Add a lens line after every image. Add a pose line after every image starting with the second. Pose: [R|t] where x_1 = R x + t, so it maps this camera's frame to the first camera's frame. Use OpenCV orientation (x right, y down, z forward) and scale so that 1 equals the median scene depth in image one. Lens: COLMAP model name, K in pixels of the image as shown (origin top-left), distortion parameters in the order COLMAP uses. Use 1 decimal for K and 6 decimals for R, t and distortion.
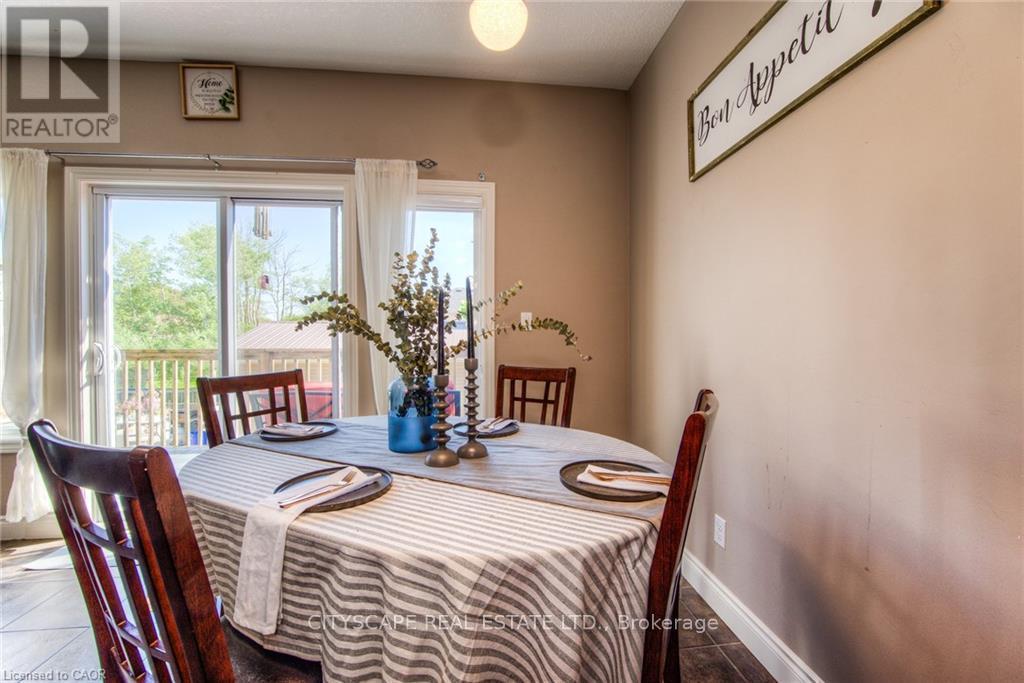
lens RADIAL K [[401.5, 0, 512.6], [0, 401.5, 342.8], [0, 0, 1]] dist [-0.002310, -0.002612]
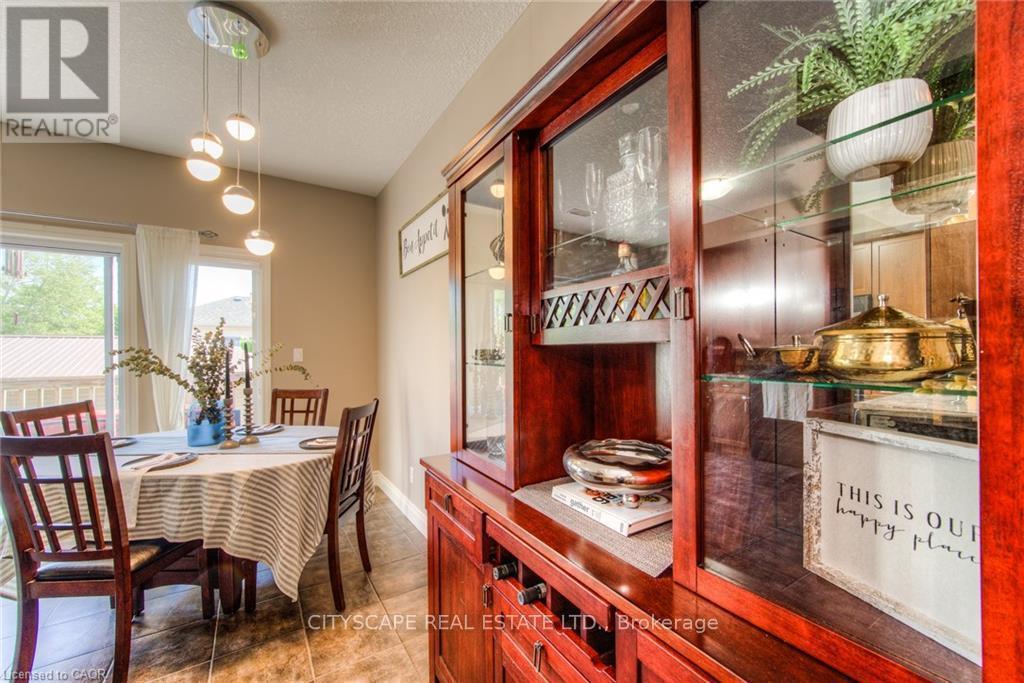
lens RADIAL K [[401.5, 0, 516.5], [0, 401.5, 350.1], [0, 0, 1]] dist [-0.002310, -0.002612]
pose [[0.889729, -0.004959, 0.456462, 0.136415], [0.010954, 0.999885, -0.010488, -0.092219], [-0.456358, 0.014332, 0.889681, -1.053540]]
